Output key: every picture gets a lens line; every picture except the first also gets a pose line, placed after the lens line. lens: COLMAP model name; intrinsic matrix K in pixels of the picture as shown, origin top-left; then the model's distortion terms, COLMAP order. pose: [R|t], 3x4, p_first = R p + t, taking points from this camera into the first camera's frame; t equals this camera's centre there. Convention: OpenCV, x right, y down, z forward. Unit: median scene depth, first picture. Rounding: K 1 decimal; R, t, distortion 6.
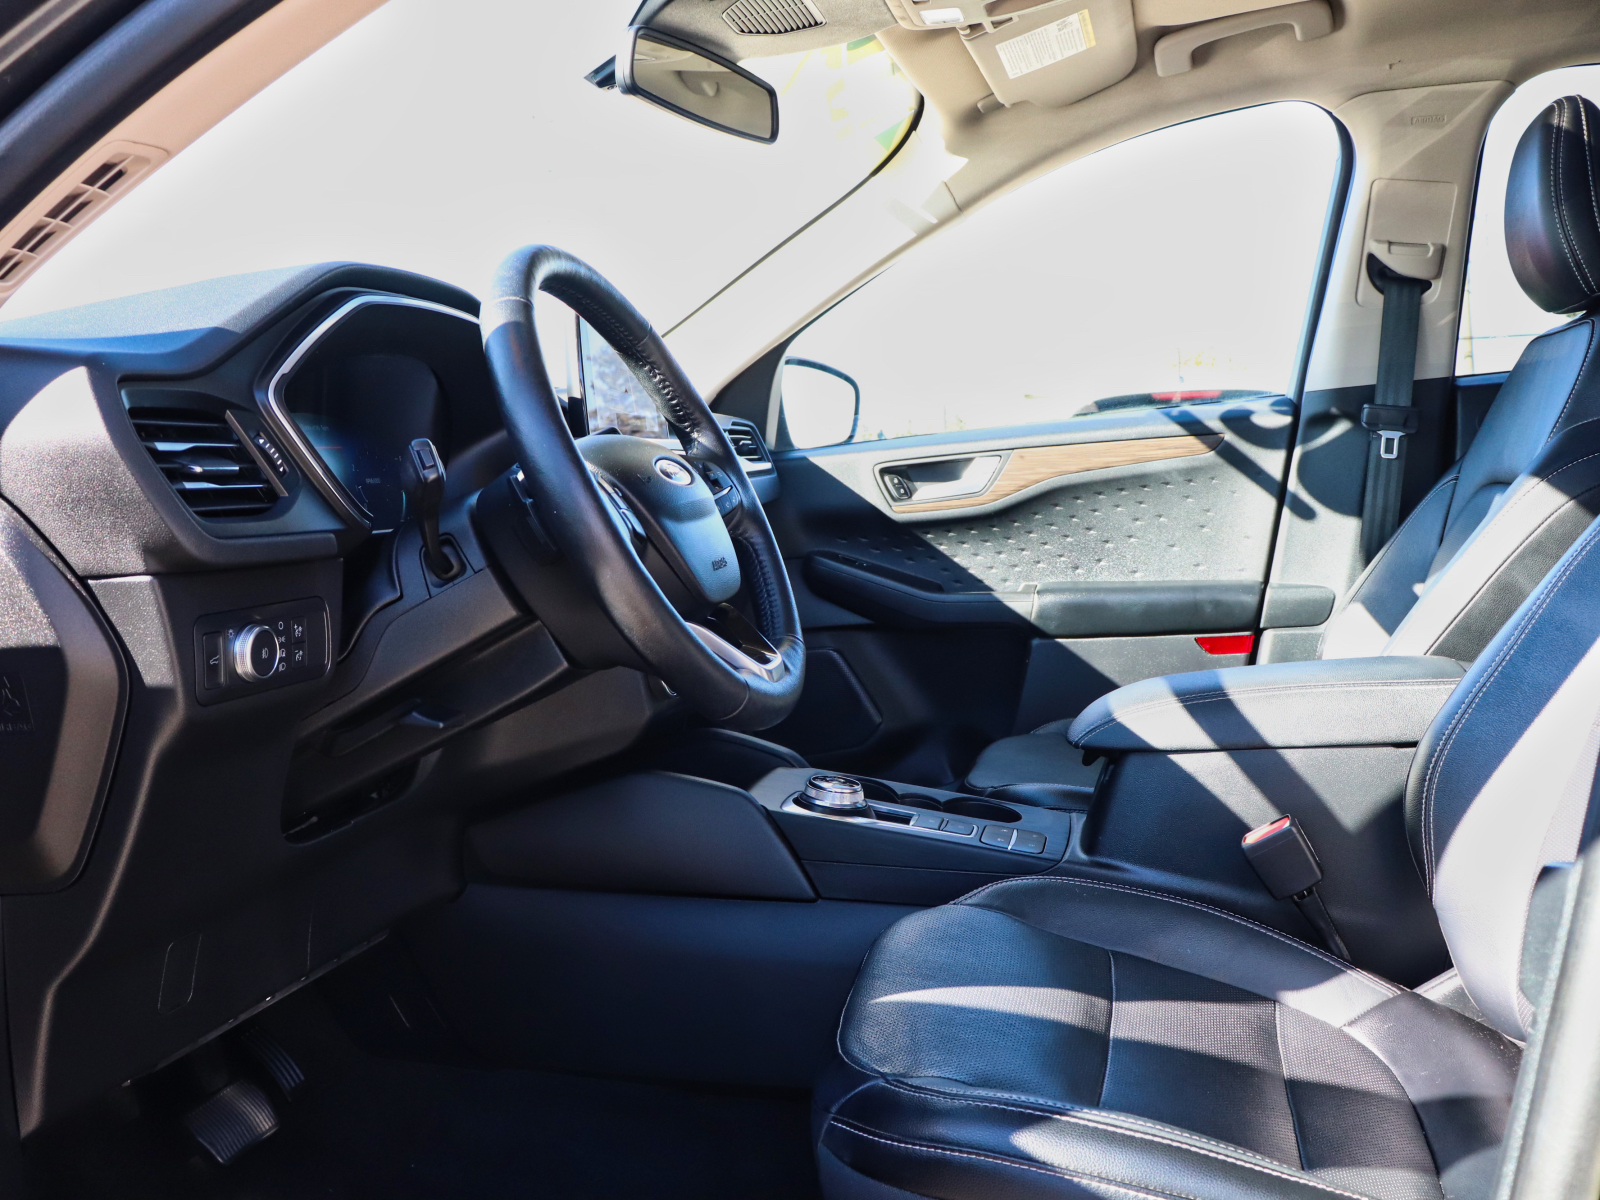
lens RADIAL K [[1472.1, 0, 797.9], [0, 1472.1, 588.8], [0, 0, 1]] dist [-0.187577, 0.181611]
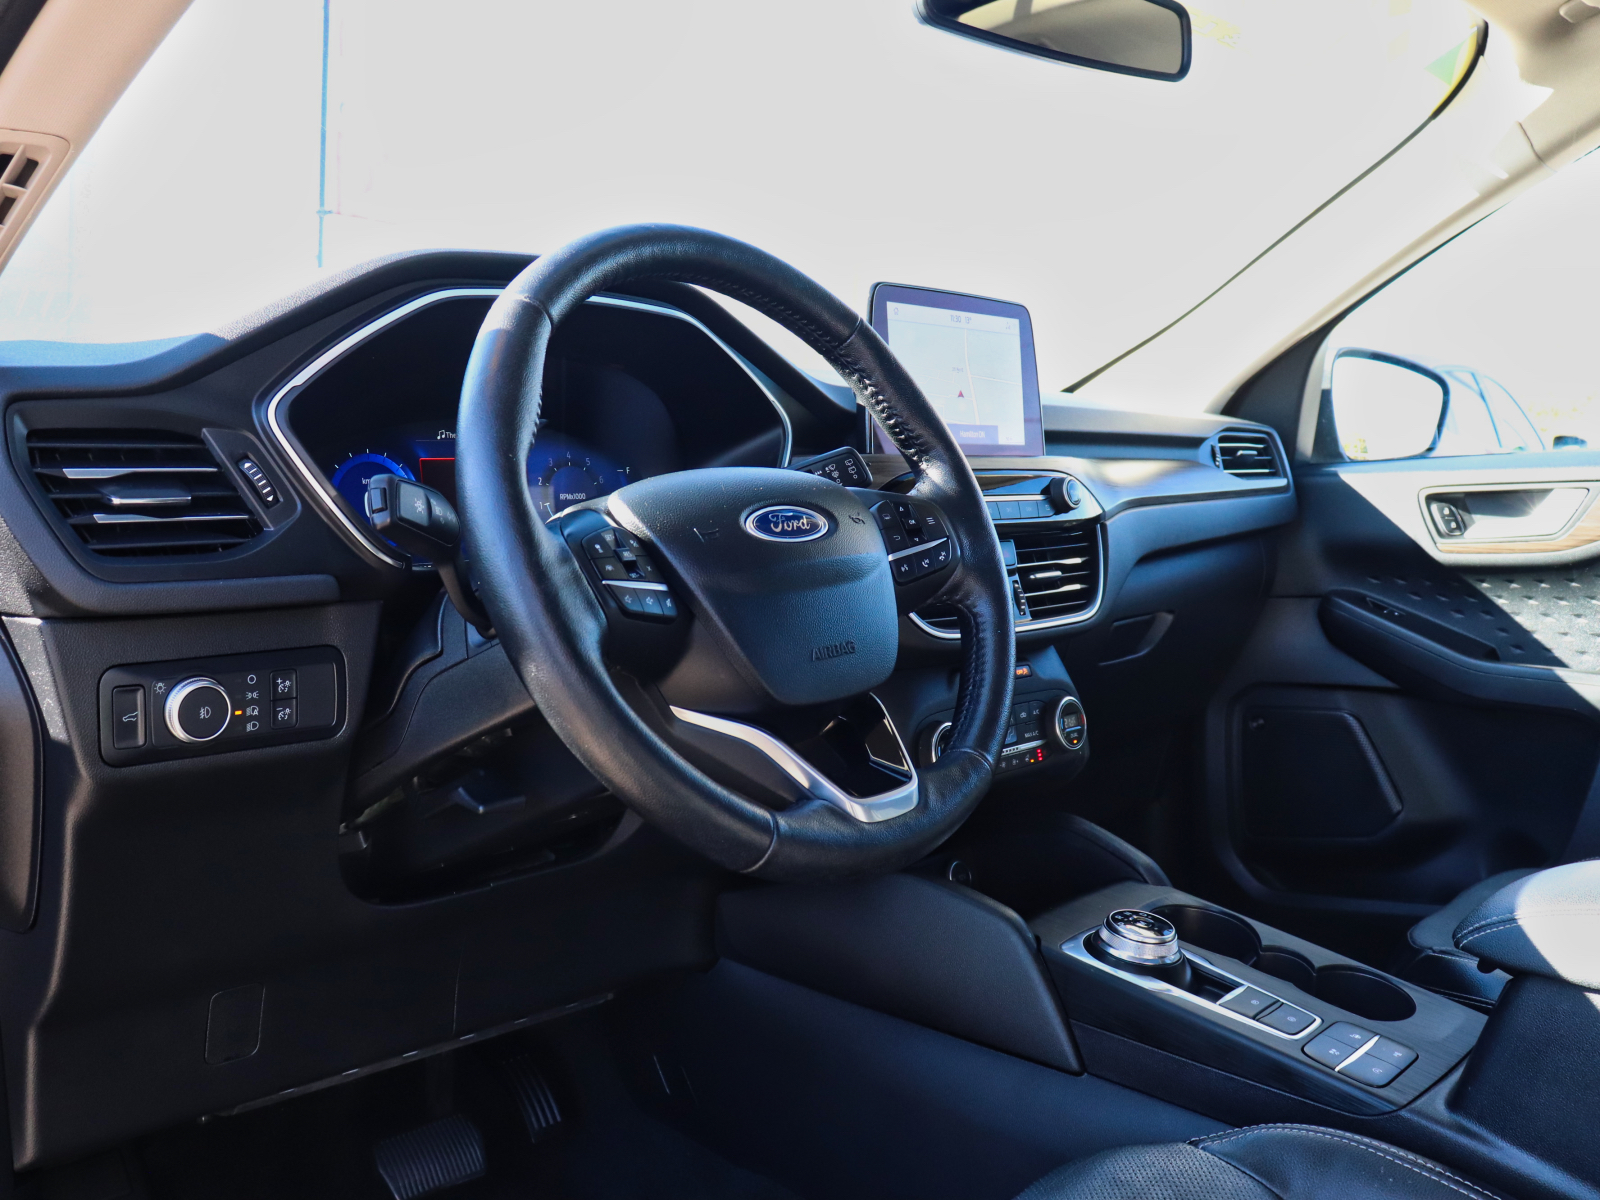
lens RADIAL K [[1472.1, 0, 797.9], [0, 1472.1, 588.8], [0, 0, 1]] dist [-0.187577, 0.181611]
pose [[0.870120, 0.094541, -0.483687, 0.217353], [-0.082563, 0.995521, 0.046058, -0.061080], [0.485875, -0.000141, 0.874028, 0.257727]]
